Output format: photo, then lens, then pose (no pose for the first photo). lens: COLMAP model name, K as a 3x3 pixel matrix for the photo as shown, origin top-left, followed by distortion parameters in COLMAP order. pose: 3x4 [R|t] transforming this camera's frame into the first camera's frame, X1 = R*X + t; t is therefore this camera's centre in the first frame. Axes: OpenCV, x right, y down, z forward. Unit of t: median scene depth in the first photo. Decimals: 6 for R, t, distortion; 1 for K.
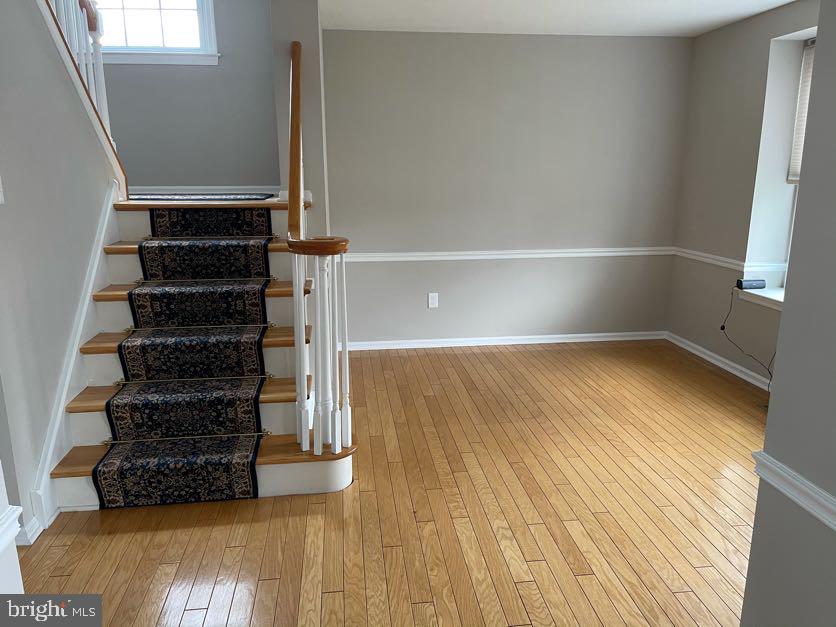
lens RADIAL K [[632.5, 0, 422.5], [0, 632.5, 313.8], [0, 0, 1]] dist [0.034561, -0.005975]
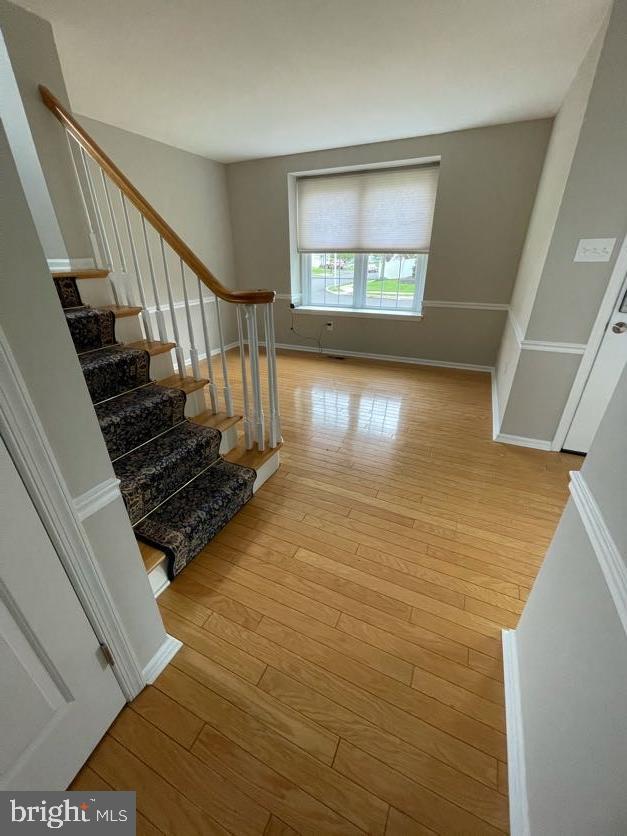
lens RADIAL K [[335.8, 0, 310.0], [0, 335.8, 415.7], [0, 0, 1]] dist [0.000677, 0.000514]
pose [[0.542293, -0.369710, 0.754475, -0.642375], [0.197551, 0.928914, 0.313196, -0.067801], [-0.816634, -0.020797, 0.576781, 0.467183]]
